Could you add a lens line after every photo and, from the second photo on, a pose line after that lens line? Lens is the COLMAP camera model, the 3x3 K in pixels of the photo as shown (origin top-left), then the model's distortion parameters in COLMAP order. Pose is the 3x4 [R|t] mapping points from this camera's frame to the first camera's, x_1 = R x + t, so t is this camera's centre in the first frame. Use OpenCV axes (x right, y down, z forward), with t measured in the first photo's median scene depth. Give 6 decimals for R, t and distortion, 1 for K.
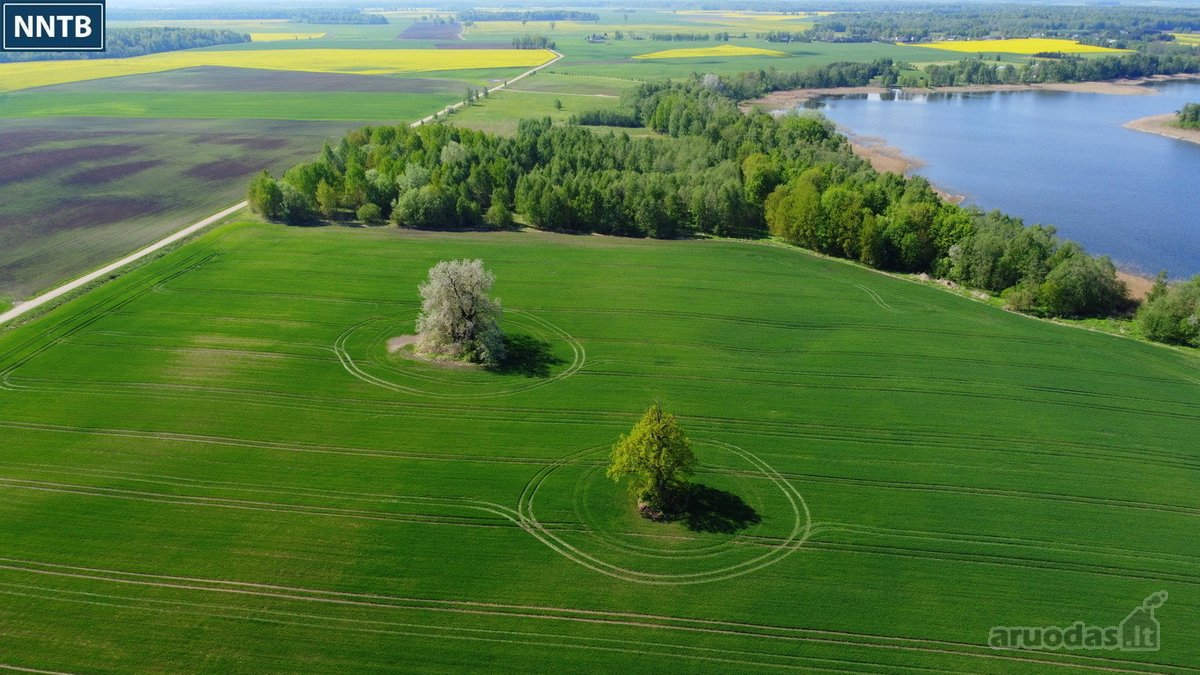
lens RADIAL K [[909.1, 0, 600.0], [0, 909.1, 337.5], [0, 0, 1]] dist [-0.002472, -0.001158]
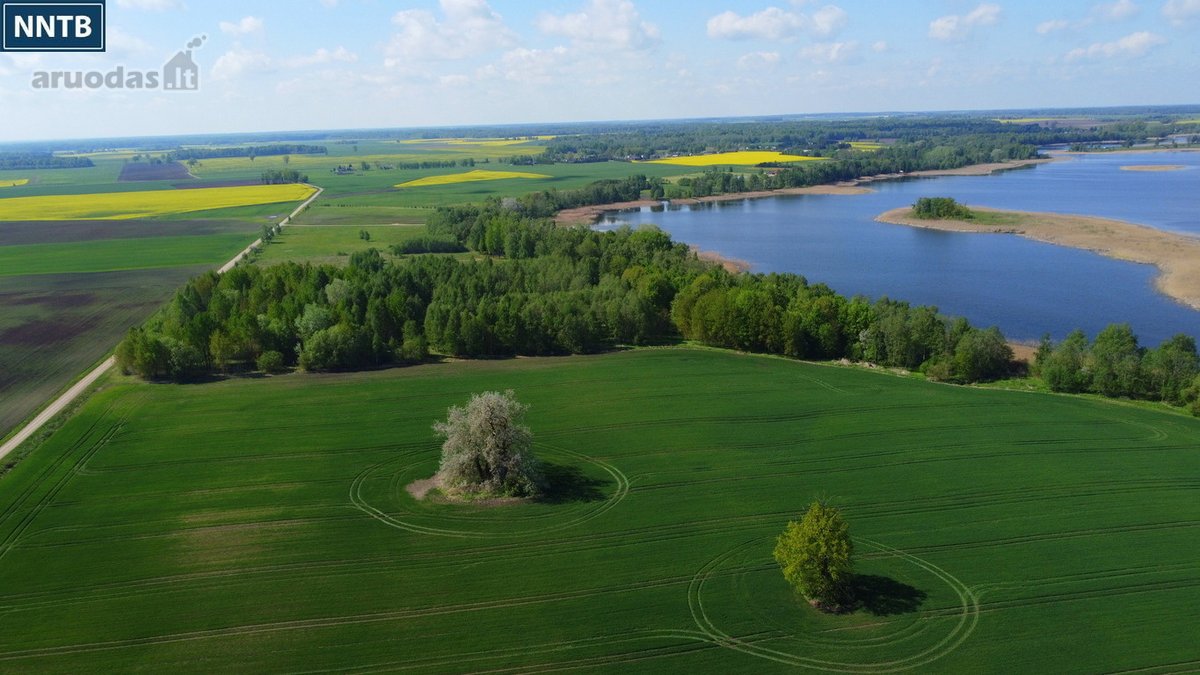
lens RADIAL K [[909.1, 0, 600.0], [0, 909.1, 337.5], [0, 0, 1]] dist [-0.002472, -0.001158]
pose [[0.952066, -0.101066, 0.288713, -0.189284], [0.137343, 0.984591, -0.108243, -0.013189], [-0.273325, 0.142707, 0.951277, 0.020451]]
